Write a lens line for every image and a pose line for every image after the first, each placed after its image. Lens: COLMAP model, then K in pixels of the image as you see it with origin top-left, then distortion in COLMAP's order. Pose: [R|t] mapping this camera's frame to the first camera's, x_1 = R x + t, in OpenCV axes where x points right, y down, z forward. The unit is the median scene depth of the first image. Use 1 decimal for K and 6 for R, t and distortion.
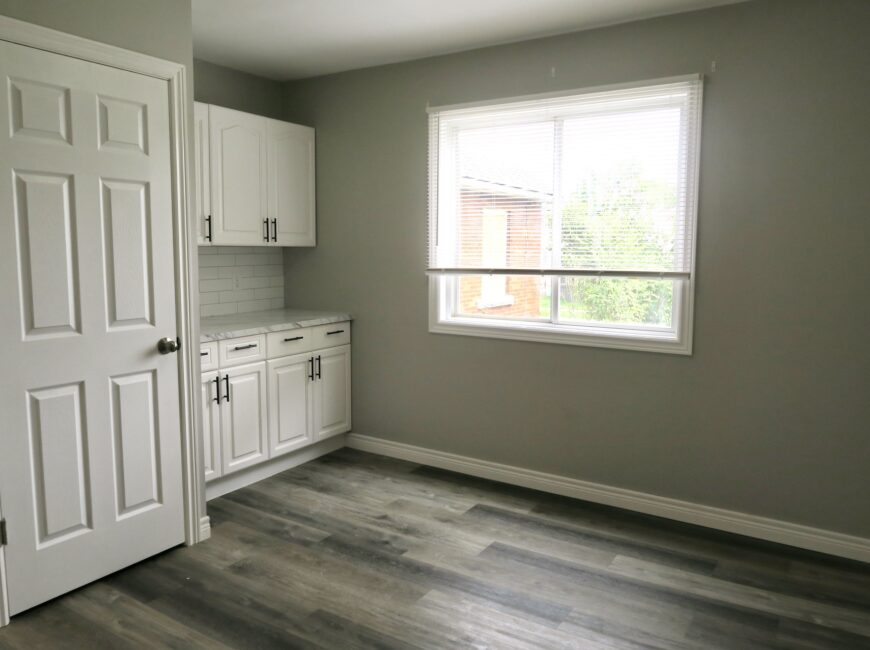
lens RADIAL K [[670.6, 0, 430.4], [0, 670.6, 327.2], [0, 0, 1]] dist [-0.026207, 0.004822]
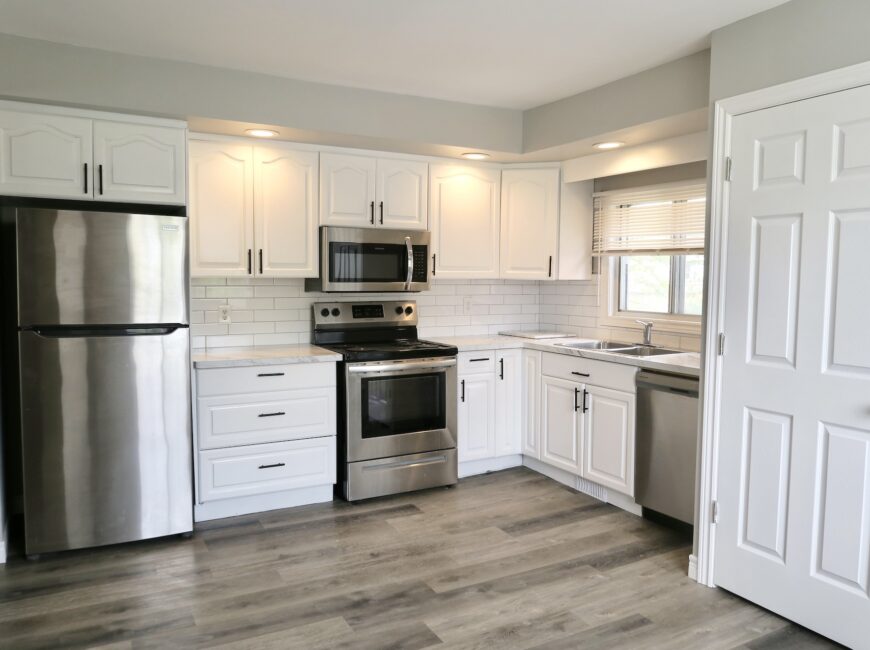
lens RADIAL K [[669.5, 0, 434.7], [0, 669.5, 327.3], [0, 0, 1]] dist [-0.019764, 0.003218]
pose [[-0.481688, 0.055434, -0.874588, 0.548455], [-0.113409, 0.985662, 0.124935, -0.102906], [0.868974, 0.159366, -0.468495, 0.872497]]
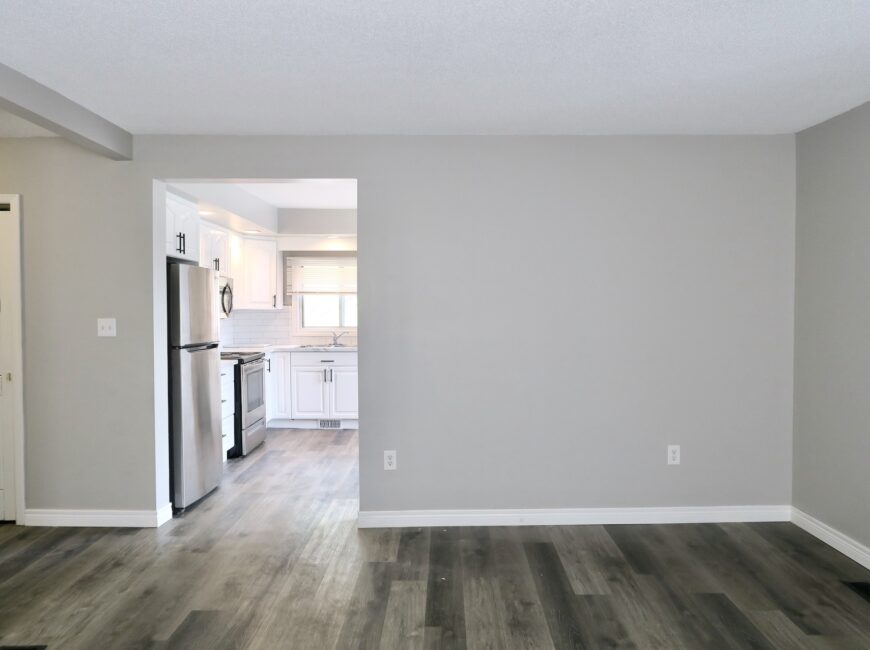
lens RADIAL K [[674.4, 0, 431.7], [0, 674.4, 322.9], [0, 0, 1]] dist [-0.025969, 0.003738]
pose [[0.532541, 0.012497, -0.846312, 1.554179], [-0.091945, 0.994828, -0.043166, 0.064700], [0.841395, 0.100801, 0.530936, -0.545213]]
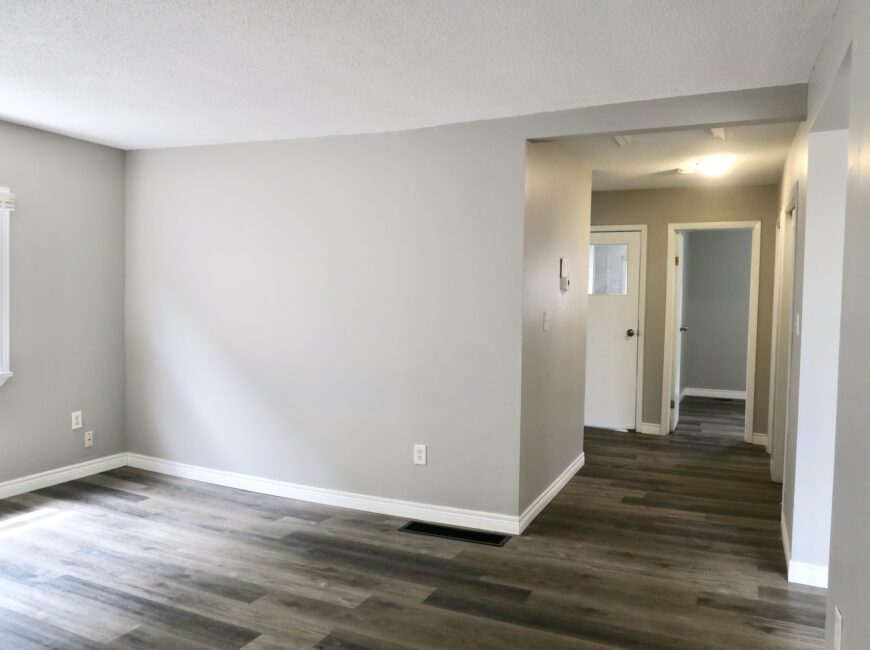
lens RADIAL K [[674.4, 0, 431.7], [0, 674.4, 322.9], [0, 0, 1]] dist [-0.025969, 0.003738]
pose [[-0.990497, -0.020107, -0.136057, 0.771635], [-0.041022, 0.987418, 0.152717, -0.080556], [0.131274, 0.156847, -0.978860, 0.727650]]
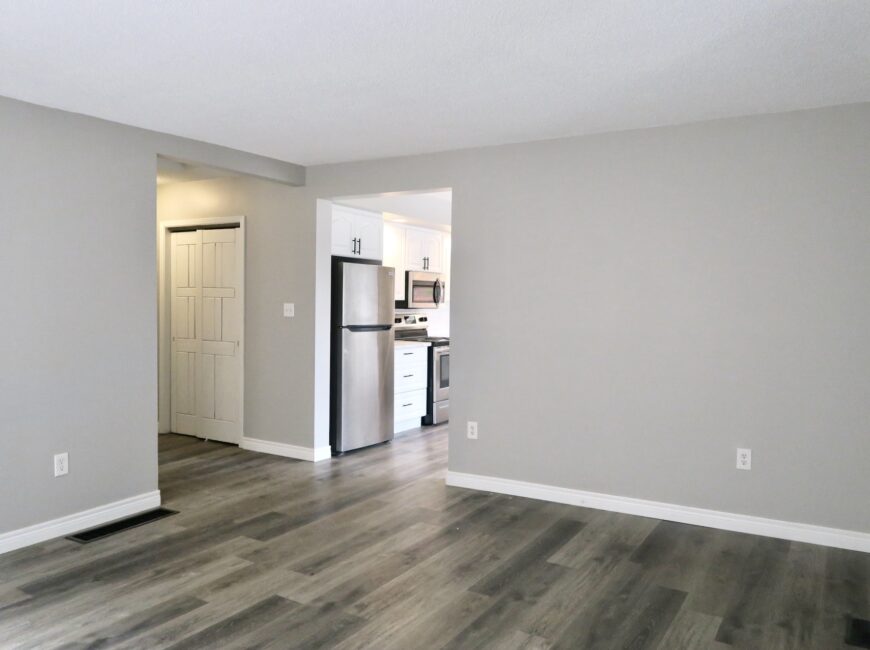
lens RADIAL K [[670.6, 0, 430.4], [0, 670.6, 327.2], [0, 0, 1]] dist [-0.026207, 0.004822]
pose [[0.018566, 0.030560, -0.999360, 1.932077], [-0.127827, 0.991403, 0.027942, 0.018058], [0.991623, 0.127226, 0.022313, 0.010511]]
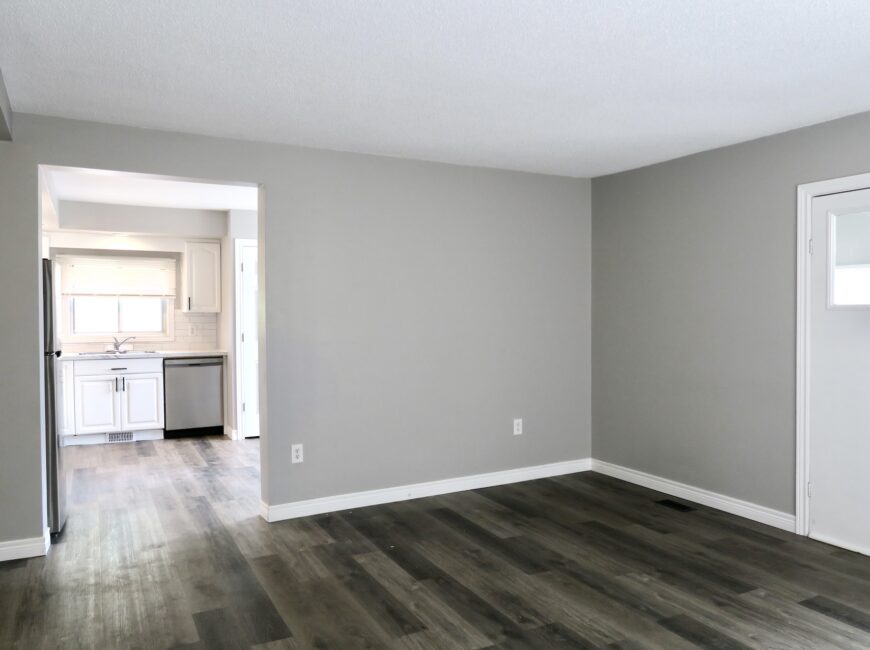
lens RADIAL K [[674.4, 0, 431.7], [0, 674.4, 322.9], [0, 0, 1]] dist [-0.025969, 0.003738]
pose [[0.870397, -0.002412, -0.492345, 1.298876], [-0.046782, 0.995059, -0.087578, 0.129329], [0.490124, 0.099260, 0.865983, -1.026057]]
